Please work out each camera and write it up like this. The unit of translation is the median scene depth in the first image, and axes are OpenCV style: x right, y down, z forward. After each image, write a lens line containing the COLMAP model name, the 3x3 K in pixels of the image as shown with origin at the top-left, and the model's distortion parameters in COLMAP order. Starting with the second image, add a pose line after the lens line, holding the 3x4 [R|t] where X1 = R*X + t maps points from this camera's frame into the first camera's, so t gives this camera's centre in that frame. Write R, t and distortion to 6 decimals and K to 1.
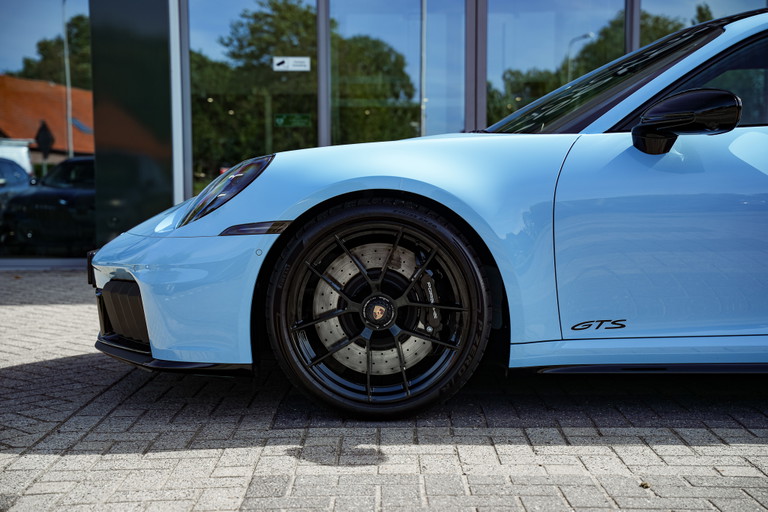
lens RADIAL K [[1245.3, 0, 384.0], [0, 1245.3, 256.0], [0, 0, 1]] dist [0.336155, -0.070674]
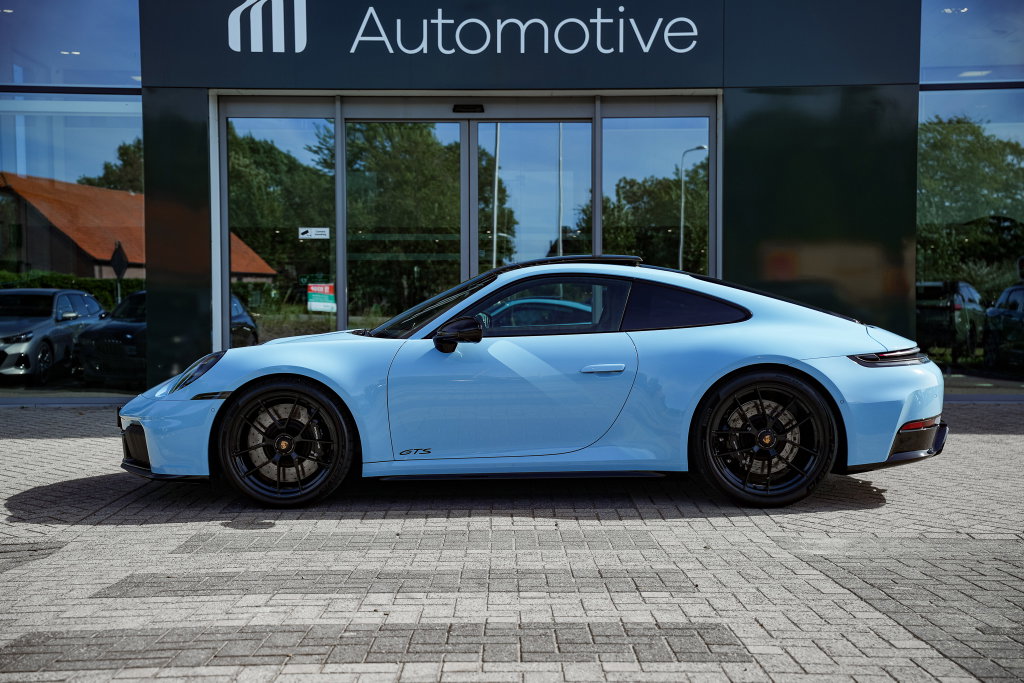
lens RADIAL K [[1362.3, 0, 512.0], [0, 1362.3, 341.5], [0, 0, 1]] dist [0.146031, 0.081417]
pose [[0.999872, 0.001780, 0.015913, 0.269855], [-0.001349, 0.999633, -0.027061, -0.044646], [-0.015956, 0.027036, 0.999507, -0.853754]]
